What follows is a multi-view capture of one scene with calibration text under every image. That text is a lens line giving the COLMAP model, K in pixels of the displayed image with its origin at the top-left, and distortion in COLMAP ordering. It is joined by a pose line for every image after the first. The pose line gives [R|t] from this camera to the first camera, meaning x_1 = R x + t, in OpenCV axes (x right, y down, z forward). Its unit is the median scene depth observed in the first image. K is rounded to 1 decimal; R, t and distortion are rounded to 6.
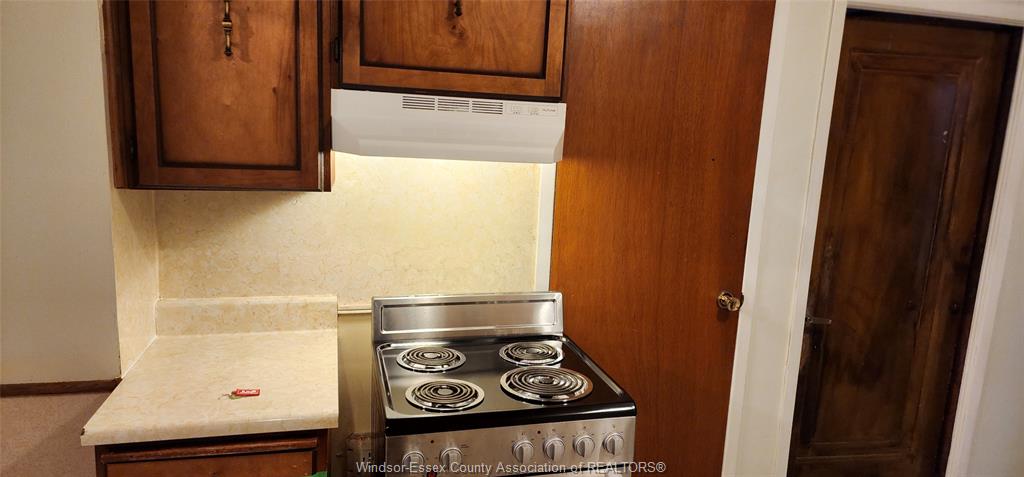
lens RADIAL K [[685.3, 0, 502.1], [0, 685.3, 238.7], [0, 0, 1]] dist [0.084104, -0.074161]
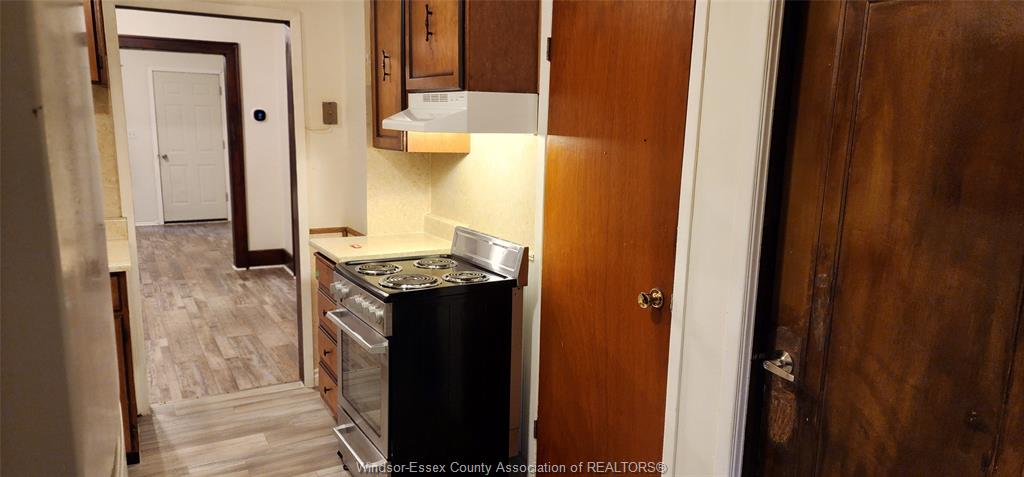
lens RADIAL K [[685.3, 0, 502.1], [0, 685.3, 238.7], [0, 0, 1]] dist [0.084104, -0.074161]
pose [[0.264619, 0.120195, -0.956833, 1.033292], [-0.183416, 0.980364, 0.072426, -0.013312], [0.946750, 0.156333, 0.281468, 0.510570]]
